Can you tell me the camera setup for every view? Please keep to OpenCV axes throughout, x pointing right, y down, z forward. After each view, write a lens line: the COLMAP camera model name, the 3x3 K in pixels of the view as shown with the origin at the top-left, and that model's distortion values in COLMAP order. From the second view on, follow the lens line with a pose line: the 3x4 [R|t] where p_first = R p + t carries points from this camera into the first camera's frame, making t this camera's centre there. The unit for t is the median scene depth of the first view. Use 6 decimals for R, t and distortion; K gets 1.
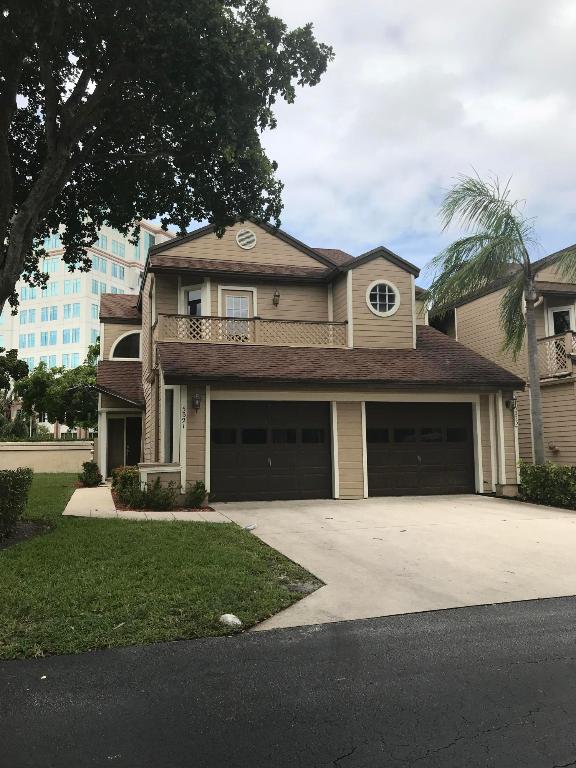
lens RADIAL K [[625.8, 0, 288.2], [0, 625.8, 378.4], [0, 0, 1]] dist [0.031737, -0.055145]
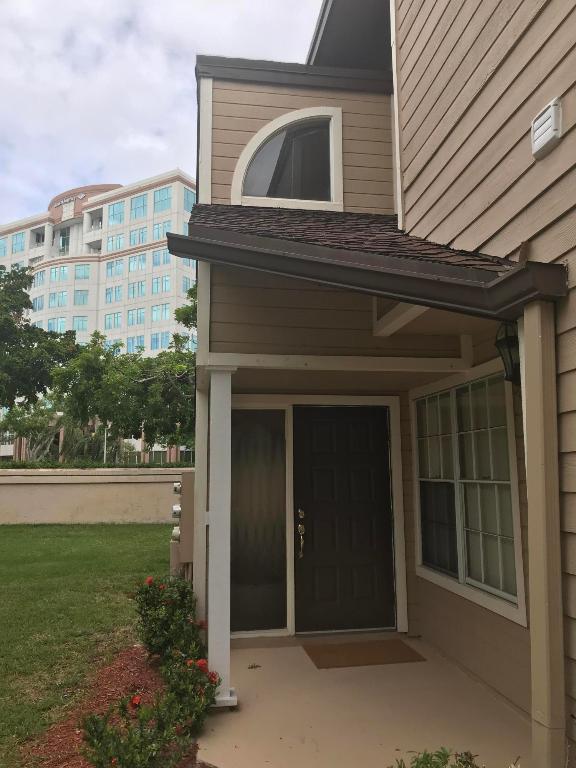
lens RADIAL K [[625.8, 0, 288.2], [0, 625.8, 378.4], [0, 0, 1]] dist [0.031737, -0.055145]
pose [[0.990263, -0.025204, -0.136905, -0.129614], [0.021950, 0.999441, -0.025227, 0.032508], [0.137465, 0.021976, 0.990263, 0.422435]]
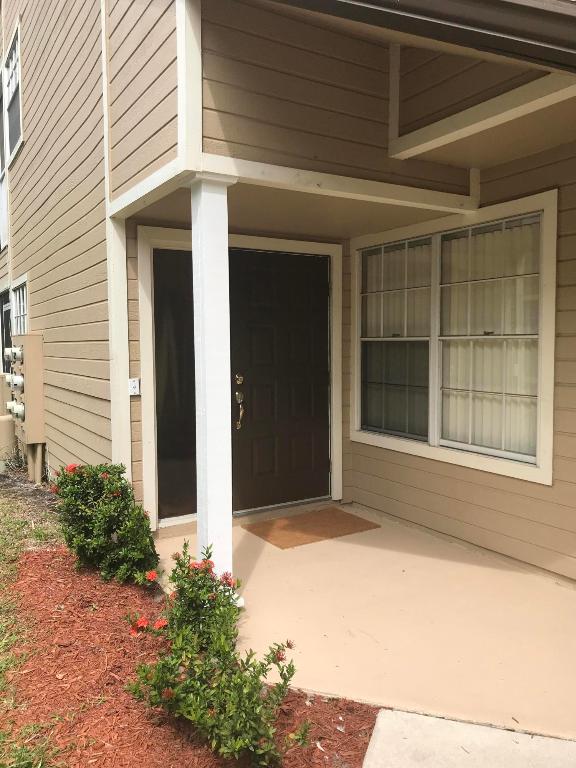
lens RADIAL K [[625.8, 0, 288.2], [0, 625.8, 378.4], [0, 0, 1]] dist [0.031737, -0.055145]
pose [[0.969625, -0.018549, 0.243893, -0.172308], [-0.025739, 0.983847, 0.177152, 0.038921], [-0.243239, -0.178048, 0.953485, 0.451692]]
